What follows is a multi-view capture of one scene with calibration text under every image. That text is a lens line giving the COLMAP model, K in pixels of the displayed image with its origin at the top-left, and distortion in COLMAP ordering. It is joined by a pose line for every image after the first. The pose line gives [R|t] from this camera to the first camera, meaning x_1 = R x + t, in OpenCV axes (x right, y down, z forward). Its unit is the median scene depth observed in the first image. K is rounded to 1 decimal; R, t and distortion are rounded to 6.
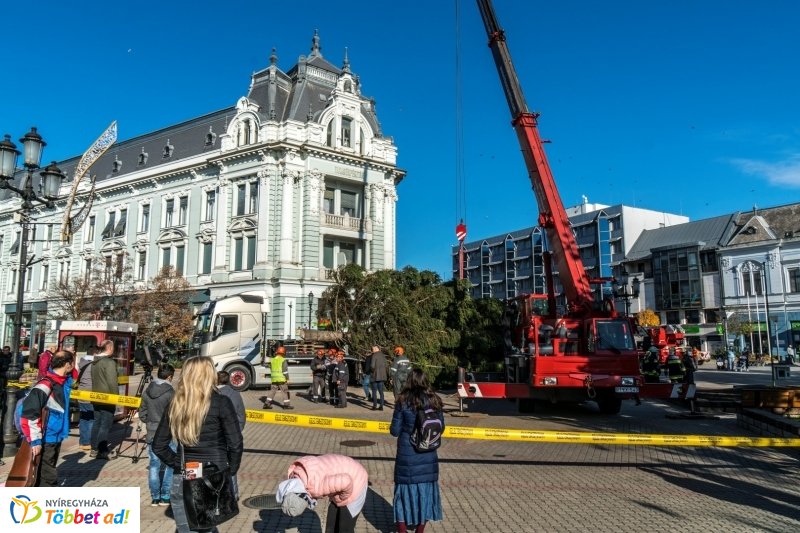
lens RADIAL K [[558.7, 0, 400.0], [0, 558.7, 266.5], [0, 0, 1]] dist [-0.013210, -0.000549]
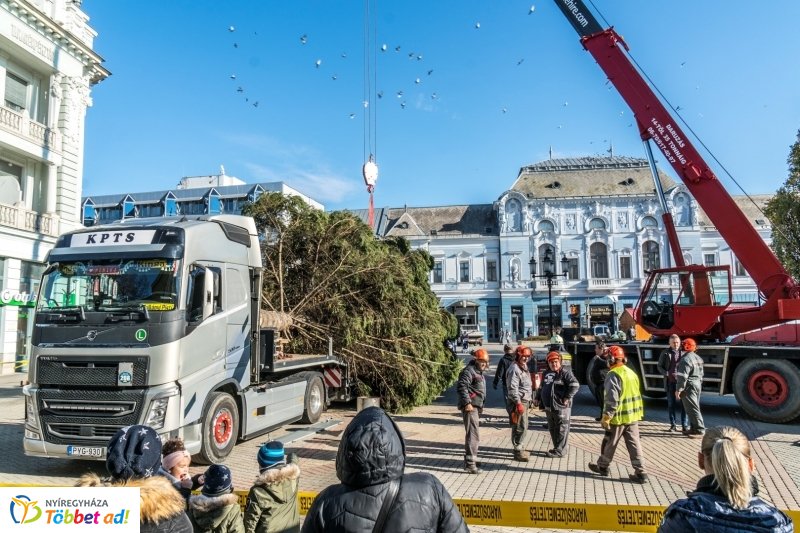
lens RADIAL K [[552.2, 0, 424.9], [0, 552.2, 278.3], [0, 0, 1]] dist [-0.047027, 0.002864]
pose [[0.653188, 0.049215, 0.755595, -0.232486], [-0.085759, 0.996273, 0.009245, 0.036811], [-0.752324, -0.070838, 0.654974, 0.301449]]
